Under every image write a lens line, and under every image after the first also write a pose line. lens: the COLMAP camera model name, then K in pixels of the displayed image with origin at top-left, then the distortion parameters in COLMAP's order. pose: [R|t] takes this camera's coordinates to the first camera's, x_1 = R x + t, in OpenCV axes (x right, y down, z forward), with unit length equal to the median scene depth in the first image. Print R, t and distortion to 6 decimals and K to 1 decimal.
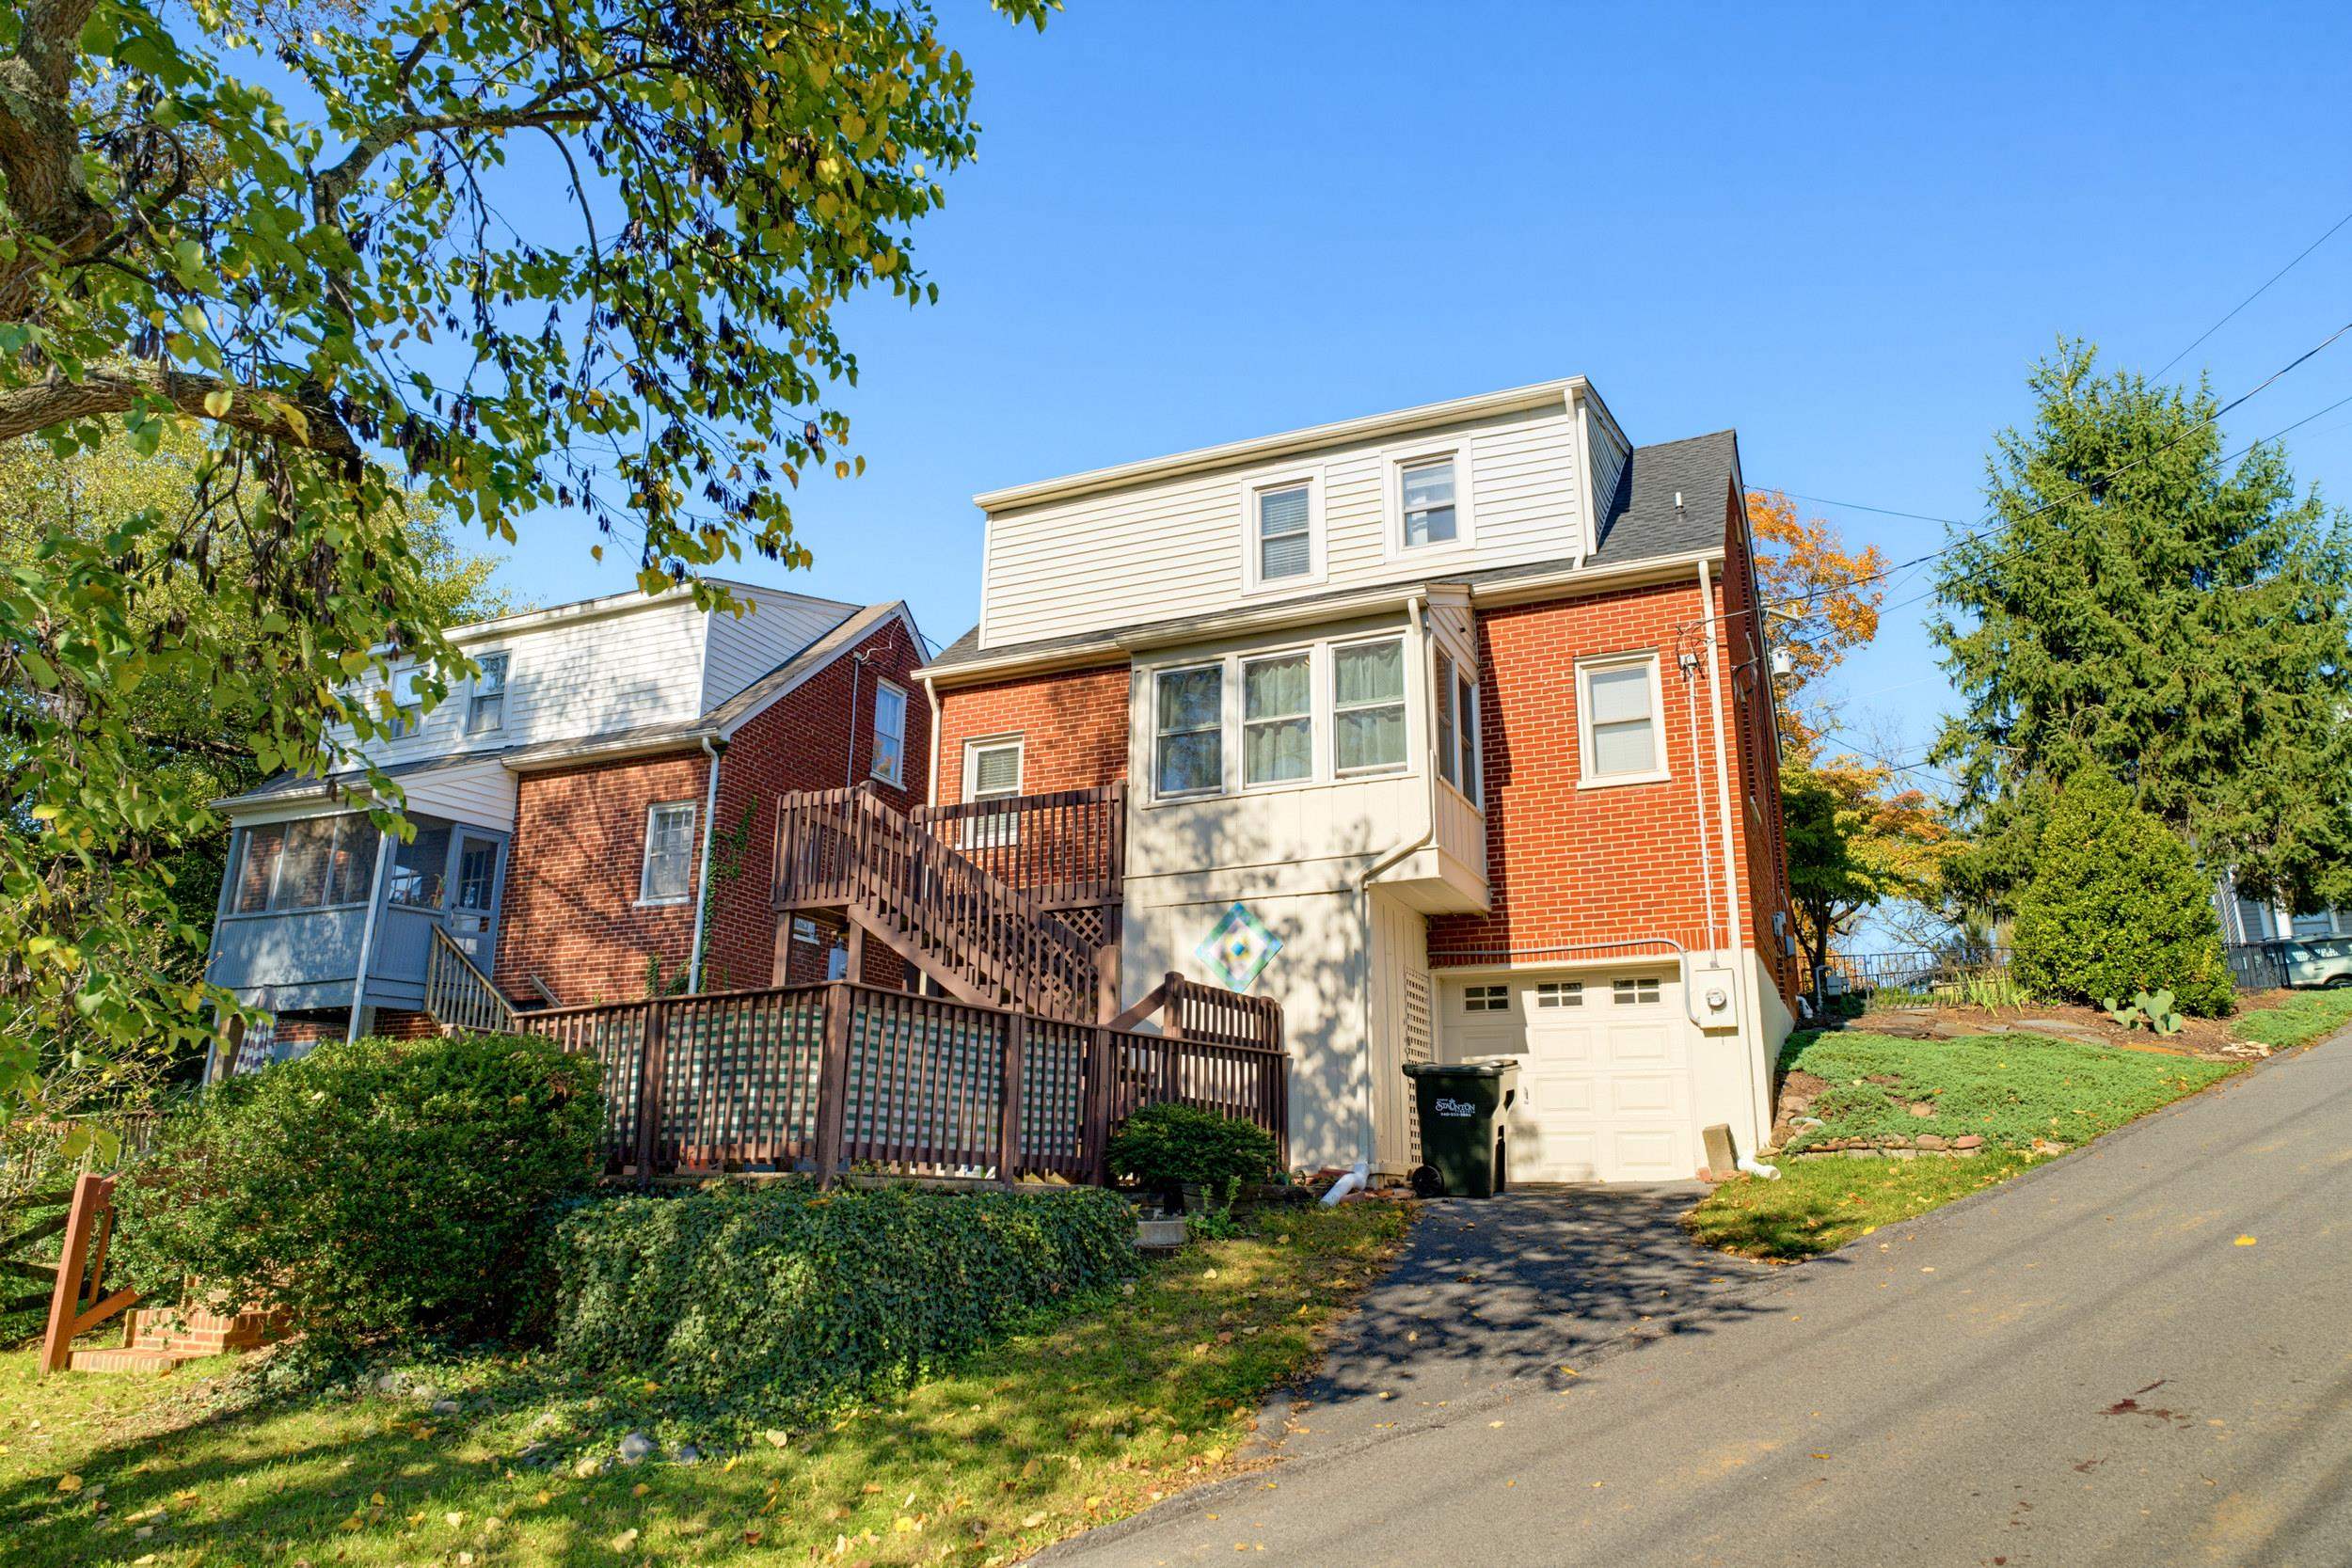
lens RADIAL K [[1637.8, 0, 1176.1], [0, 1637.8, 756.2], [0, 0, 1]] dist [-0.004705, -0.001182]
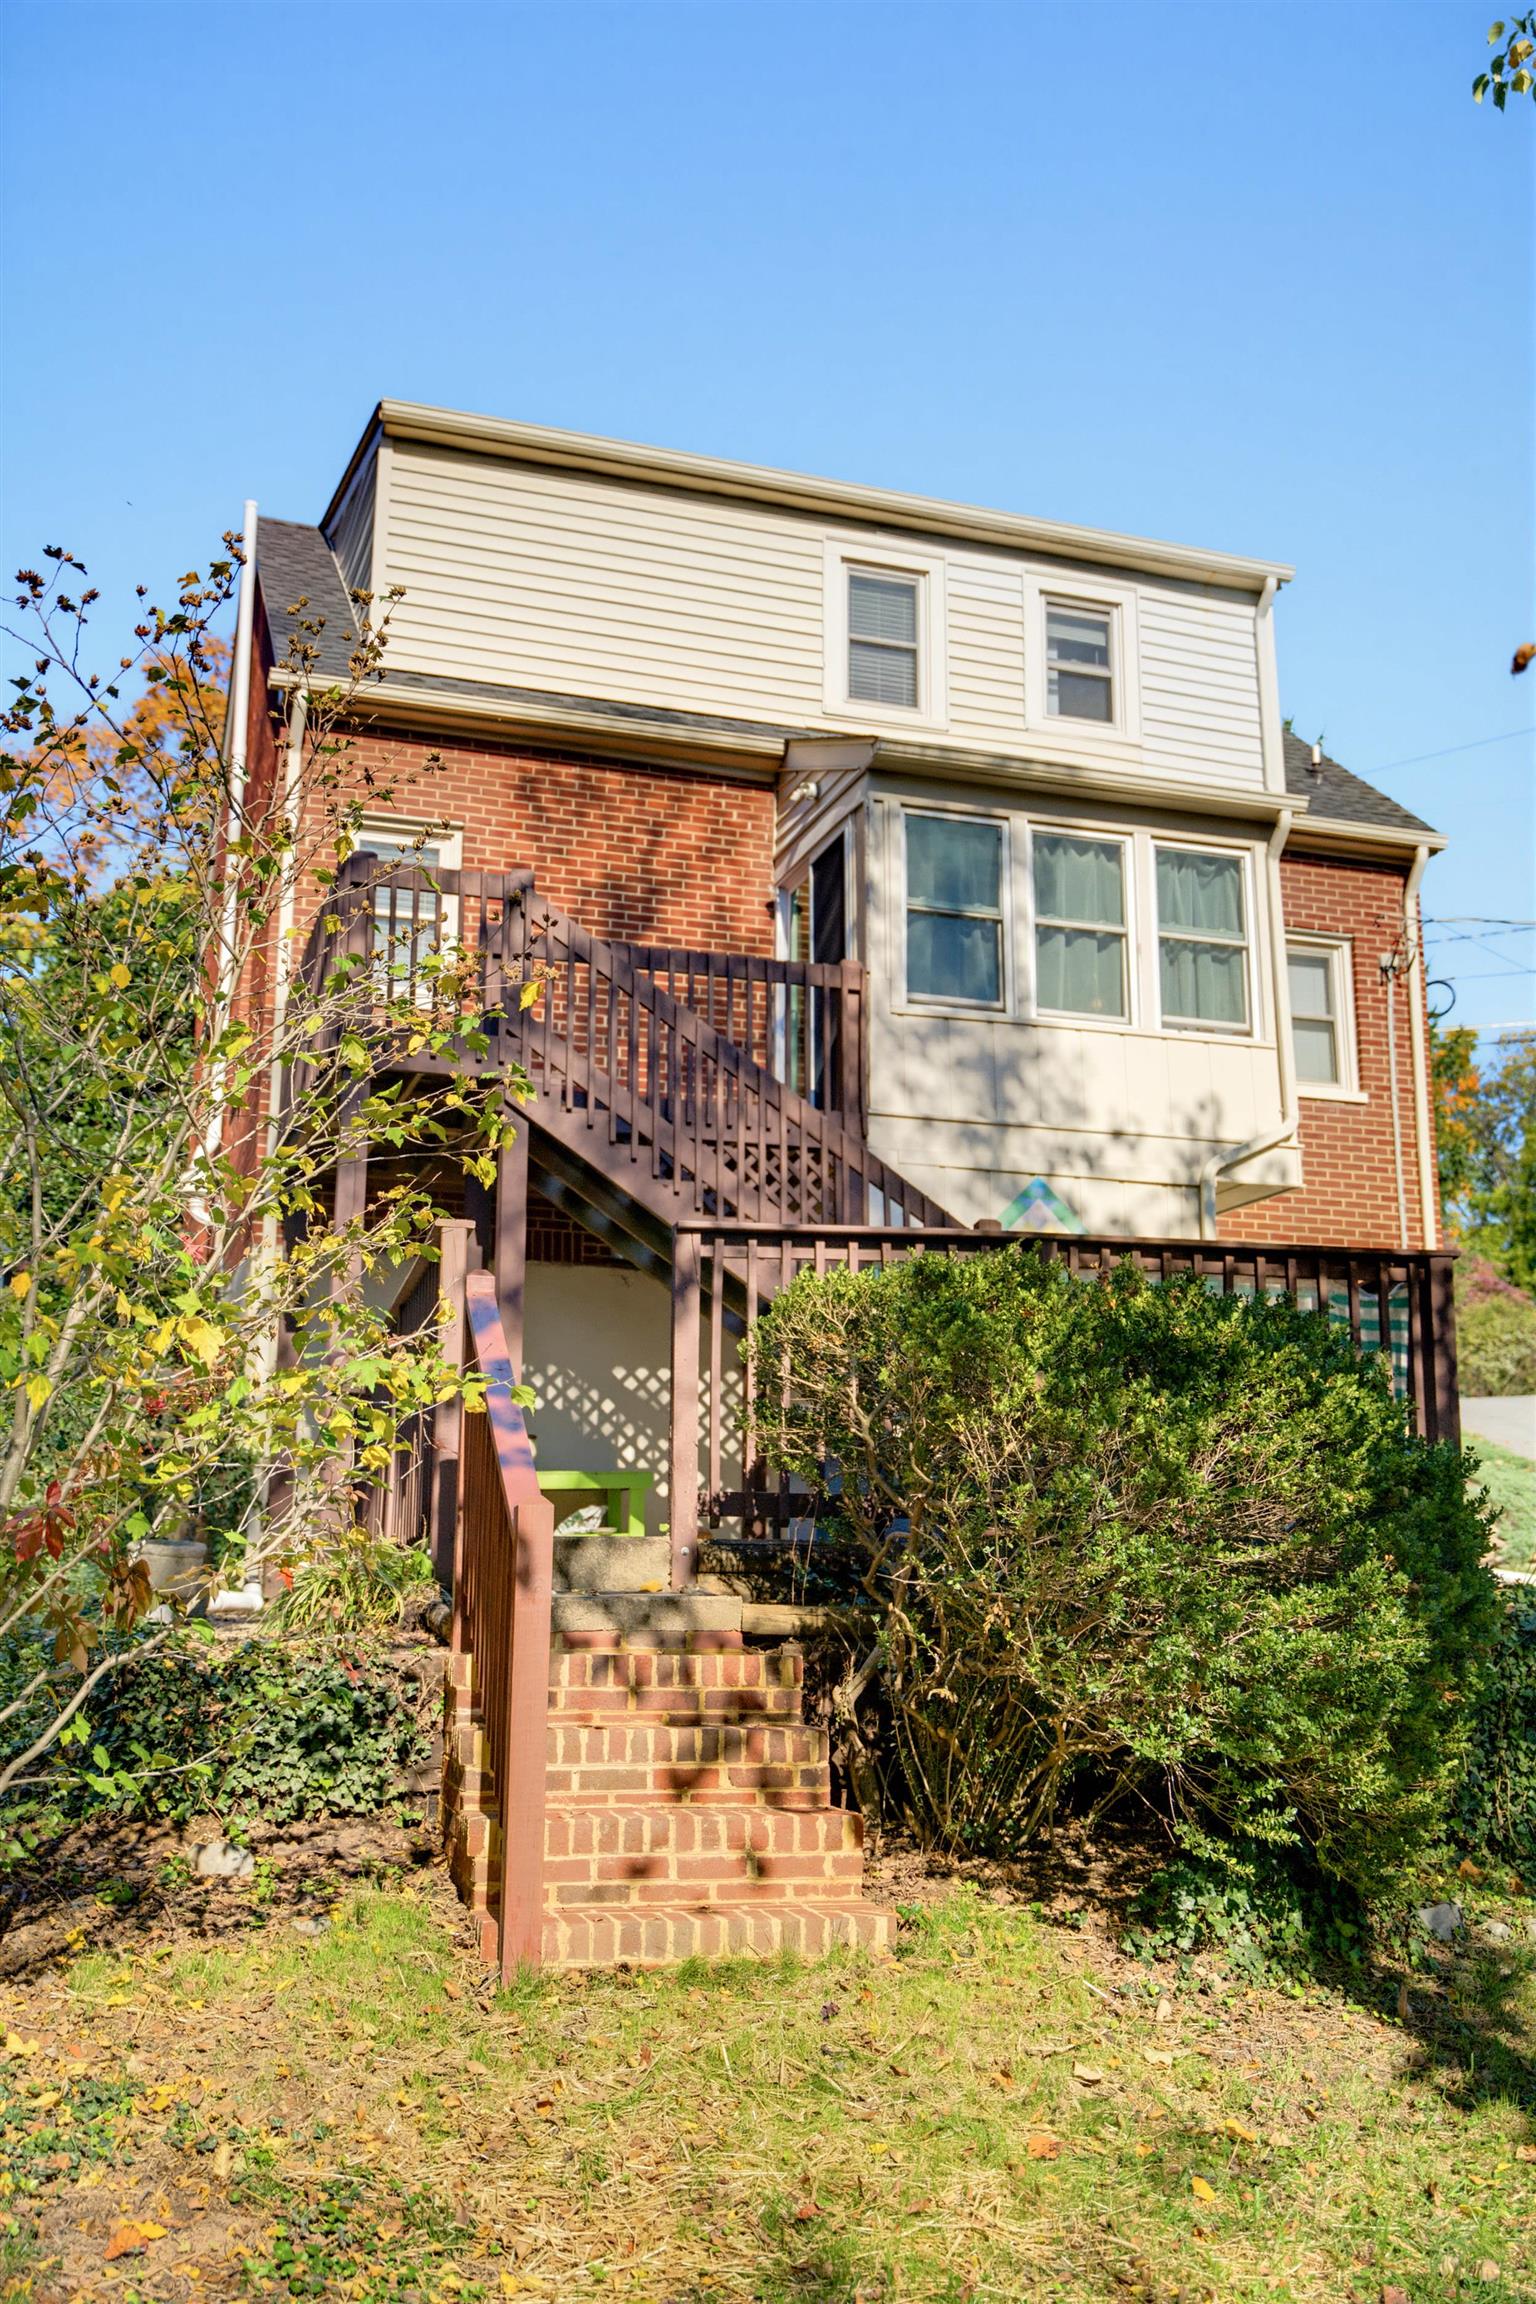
lens RADIAL K [[2299.7, 0, 768.0], [0, 2299.7, 1152.0], [0, 0, 1]] dist [0.003620, 0.000449]
pose [[0.718993, 0.147914, 0.679096, -0.669304], [-0.190502, 0.981612, -0.012110, 0.106709], [-0.668400, -0.120662, 0.733950, 0.349237]]
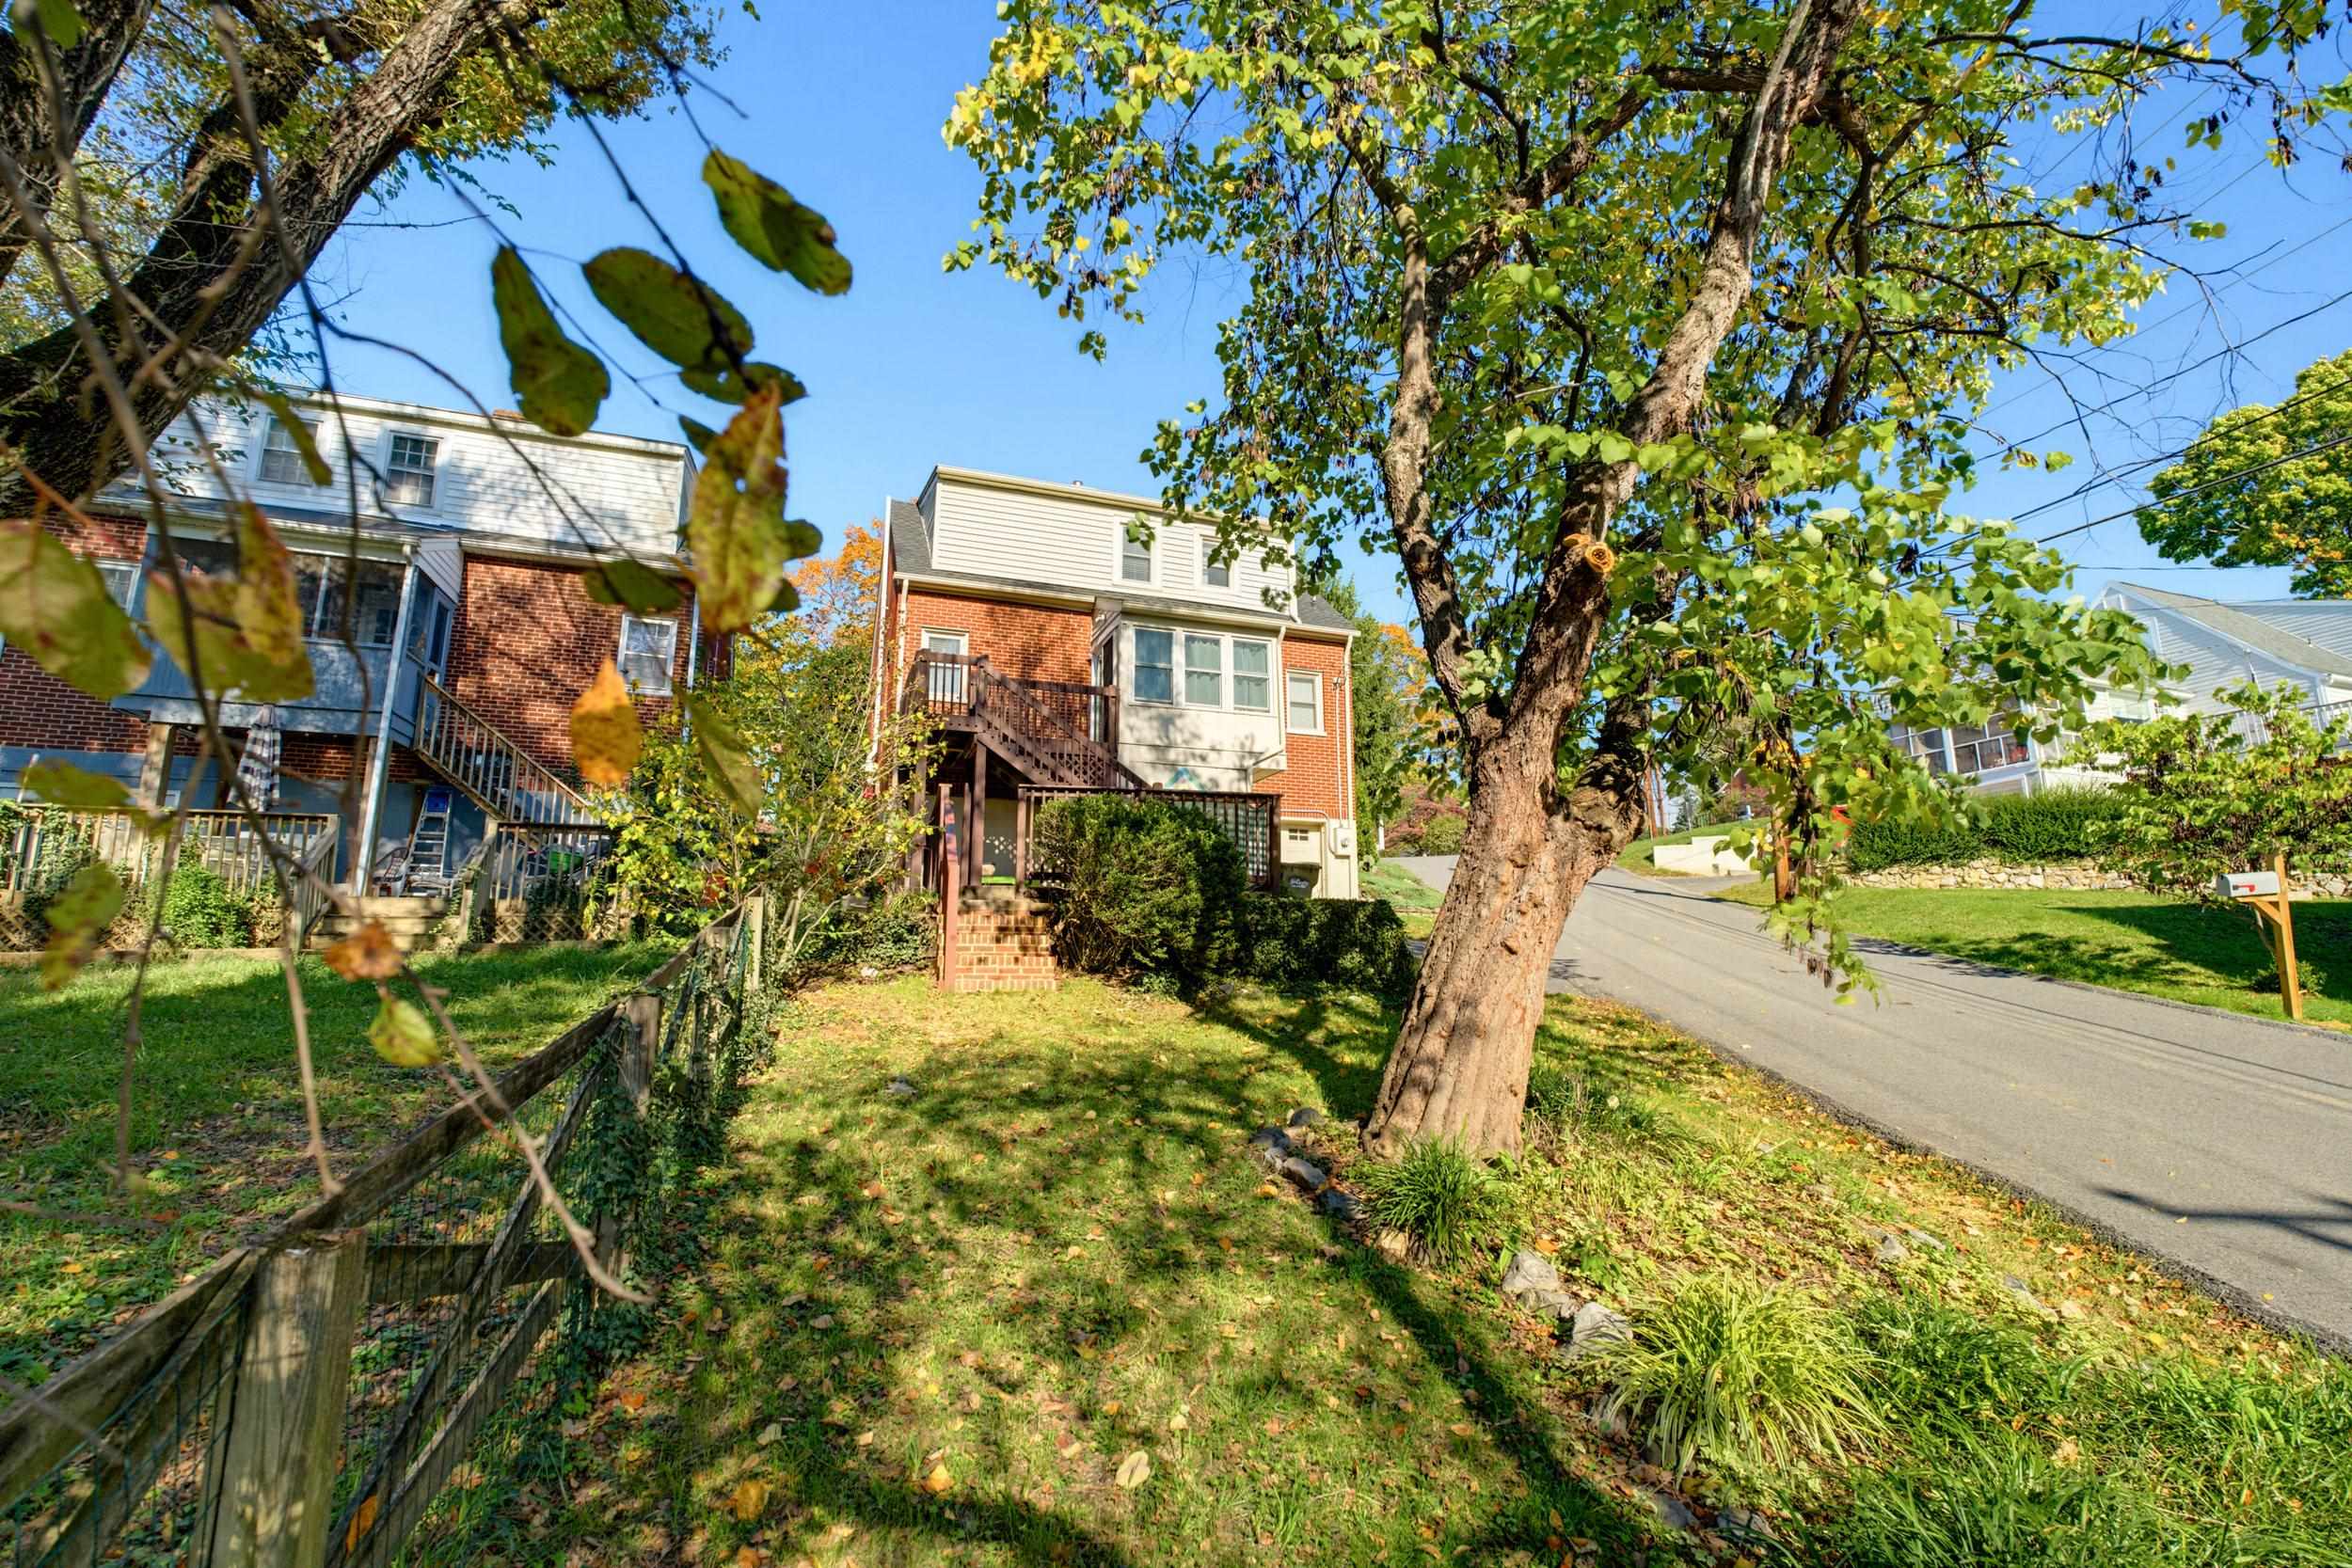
lens RADIAL K [[1115.9, 0, 1176.0], [0, 1115.9, 784.0], [0, 0, 1]] dist [-0.008460, 0.000132]
pose [[0.705318, 0.126114, 0.697583, -0.796988], [-0.191457, 0.981368, 0.016162, 0.085626], [-0.682547, -0.144956, 0.716322, 0.103491]]
